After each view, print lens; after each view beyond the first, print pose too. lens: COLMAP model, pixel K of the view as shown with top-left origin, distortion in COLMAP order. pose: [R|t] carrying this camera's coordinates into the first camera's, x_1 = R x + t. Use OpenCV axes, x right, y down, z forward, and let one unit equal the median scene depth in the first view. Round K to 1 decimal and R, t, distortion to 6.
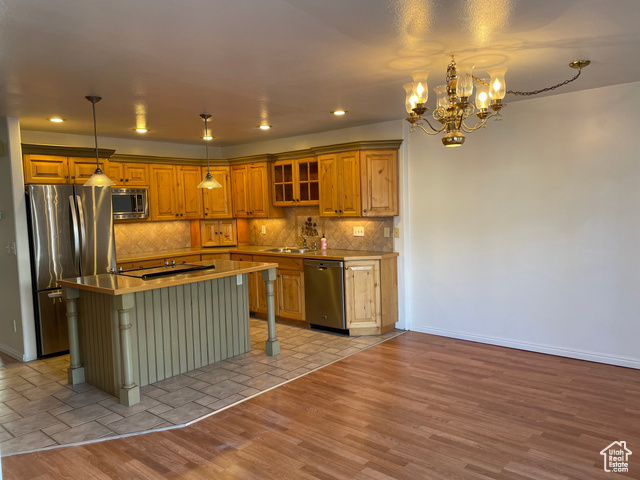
lens RADIAL K [[483.5, 0, 322.7], [0, 483.5, 240.6], [0, 0, 1]] dist [0.043126, -0.032738]
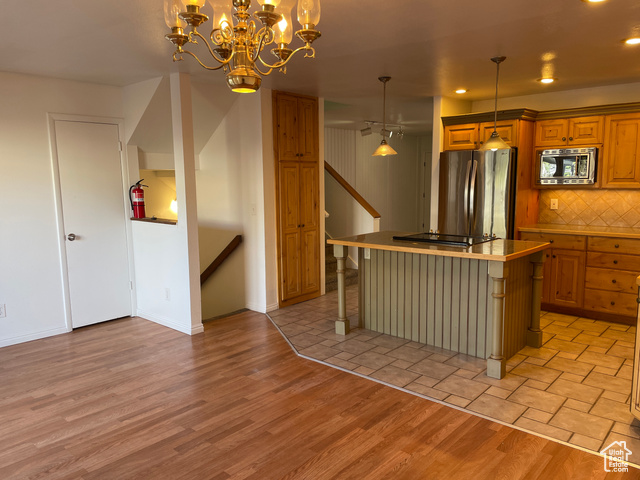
lens RADIAL K [[483.5, 0, 319.0], [0, 483.5, 236.5], [0, 0, 1]] dist [0.043126, -0.032738]
pose [[-0.024943, 0.152262, -0.988025, 0.616179], [-0.063778, 0.986077, 0.153572, -0.074060], [0.997652, 0.066845, -0.014885, 0.737669]]
